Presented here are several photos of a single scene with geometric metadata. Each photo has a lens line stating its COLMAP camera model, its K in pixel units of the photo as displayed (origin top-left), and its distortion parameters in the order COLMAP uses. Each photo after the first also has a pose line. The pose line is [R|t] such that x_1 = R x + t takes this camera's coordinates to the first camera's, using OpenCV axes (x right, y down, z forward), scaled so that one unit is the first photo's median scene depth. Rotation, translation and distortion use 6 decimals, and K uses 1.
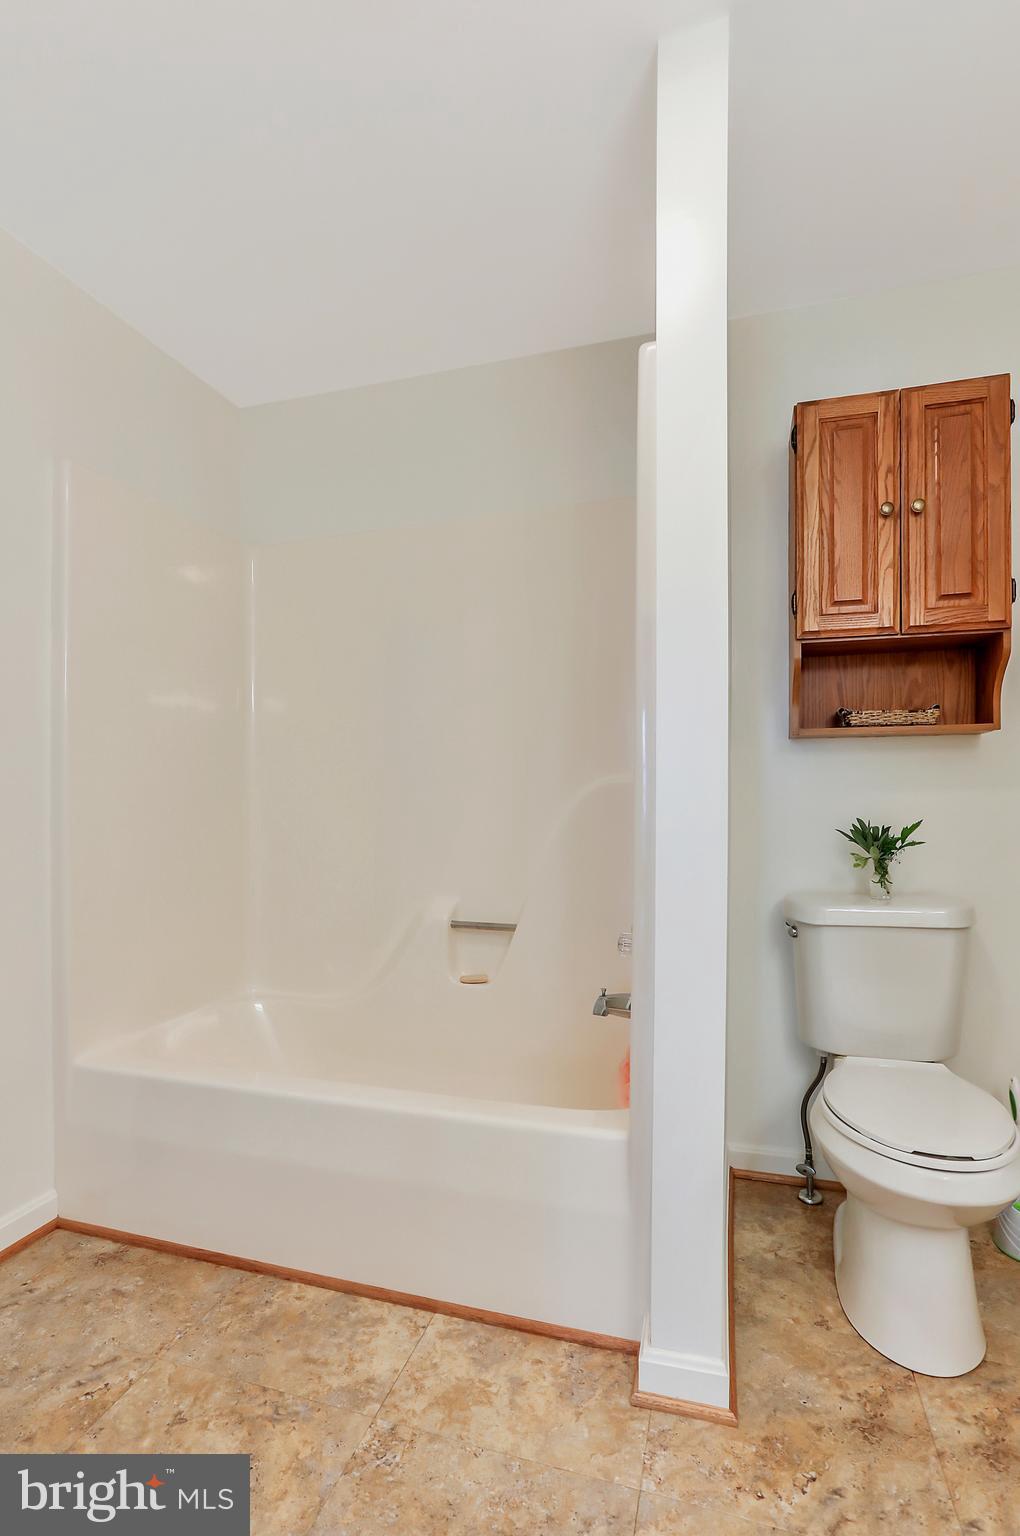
lens RADIAL K [[728.4, 0, 534.3], [0, 728.4, 804.5], [0, 0, 1]] dist [-0.034521, 0.020817]
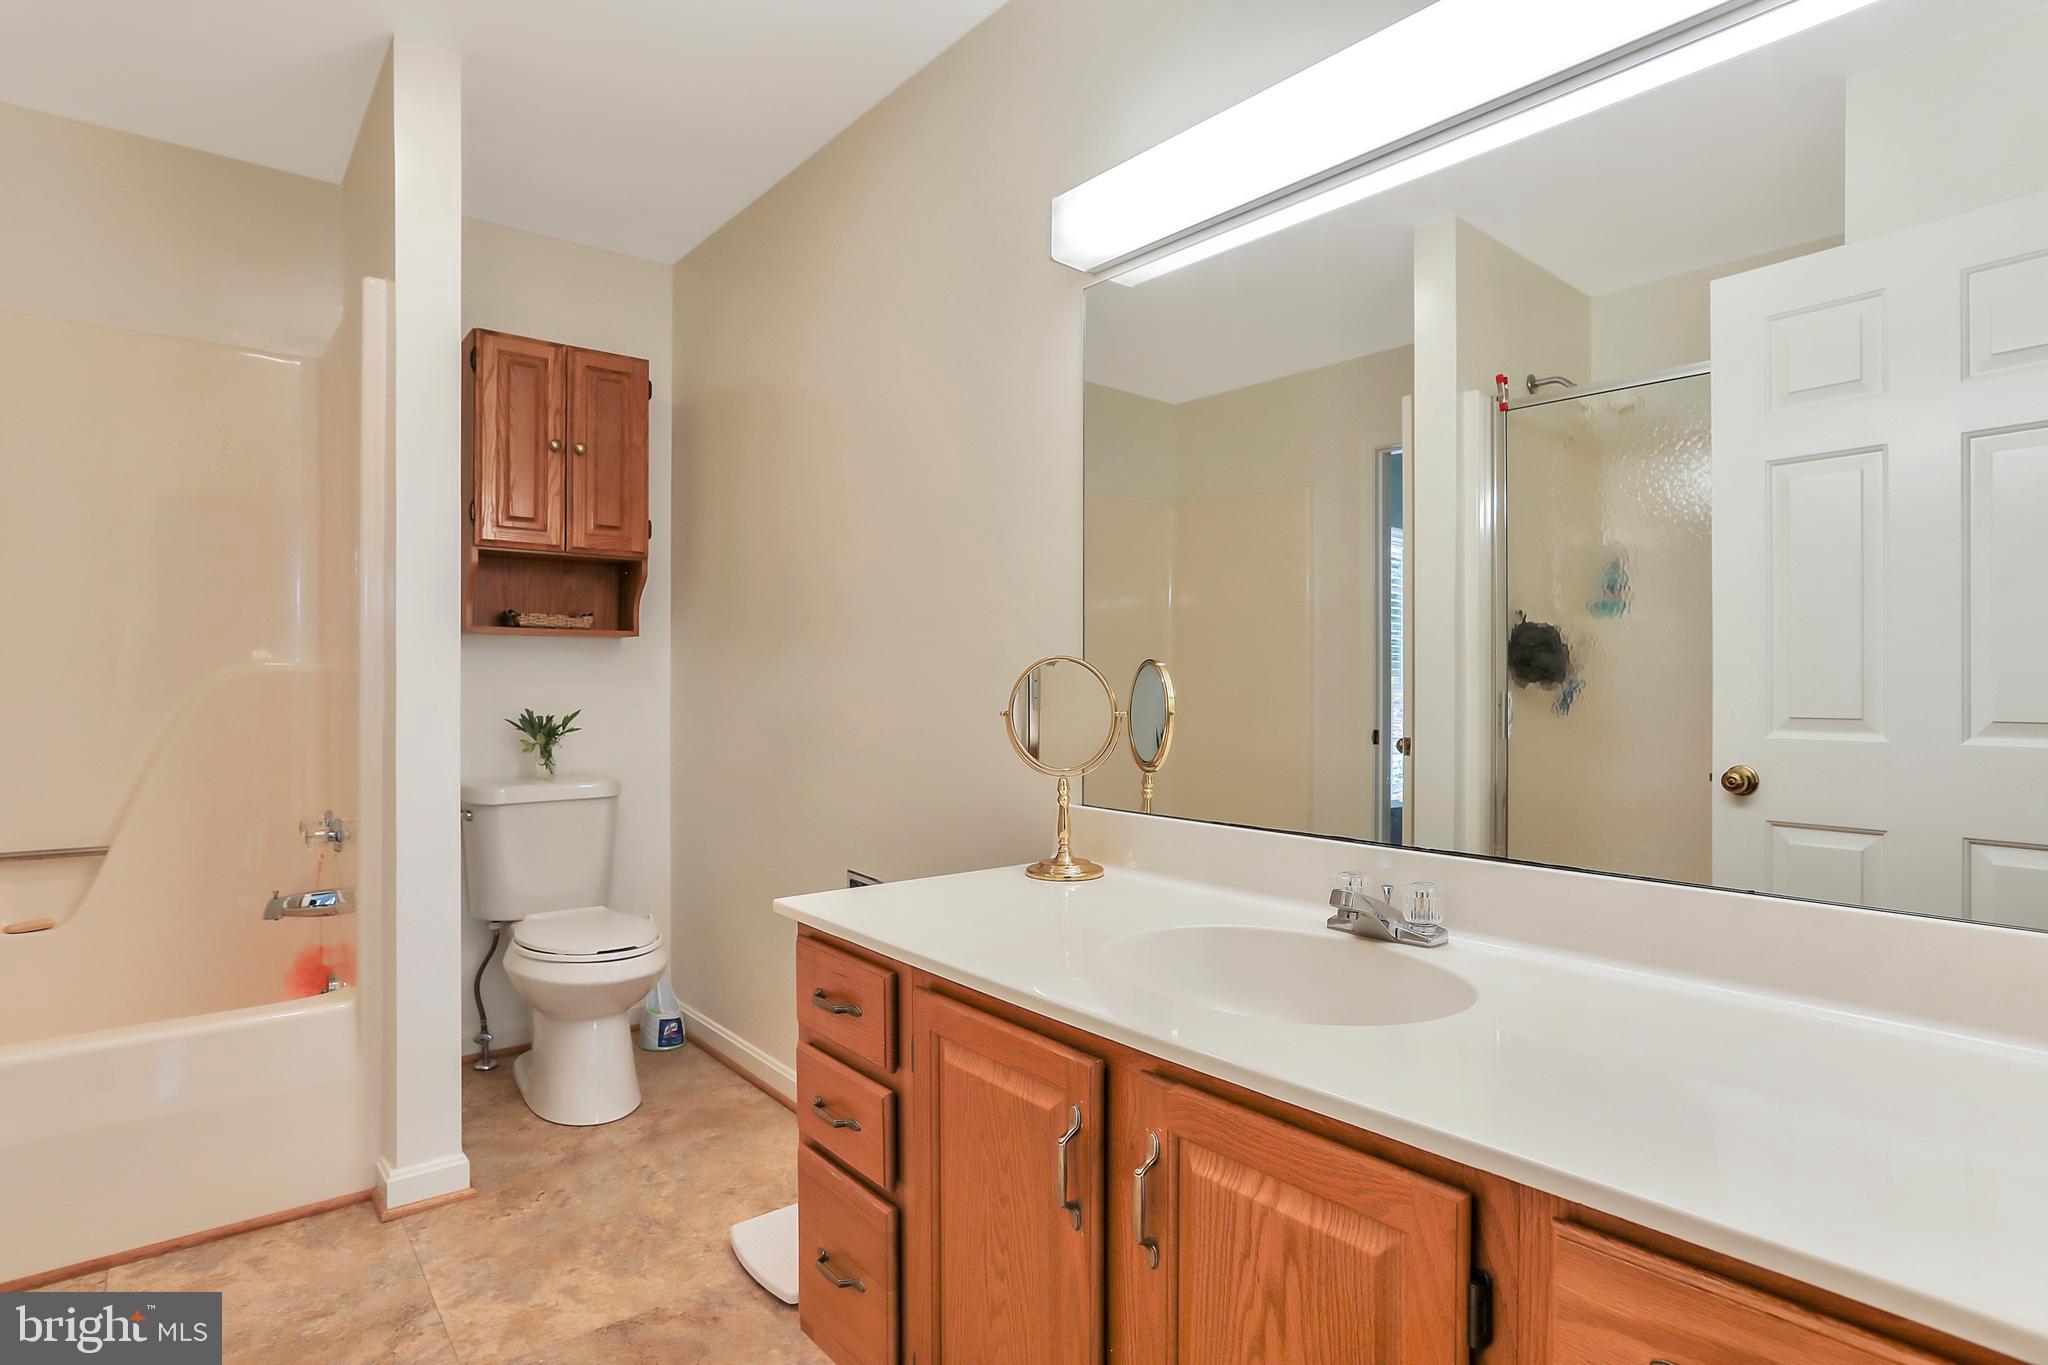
lens RADIAL K [[1039.3, 0, 1030.9], [0, 1039.3, 692.1], [0, 0, 1]] dist [-0.051751, 0.029449]
pose [[0.554482, -0.006407, 0.832171, -0.471110], [0.002822, 0.999979, 0.005819, -0.014920], [-0.832191, -0.000879, 0.554489, -0.565946]]
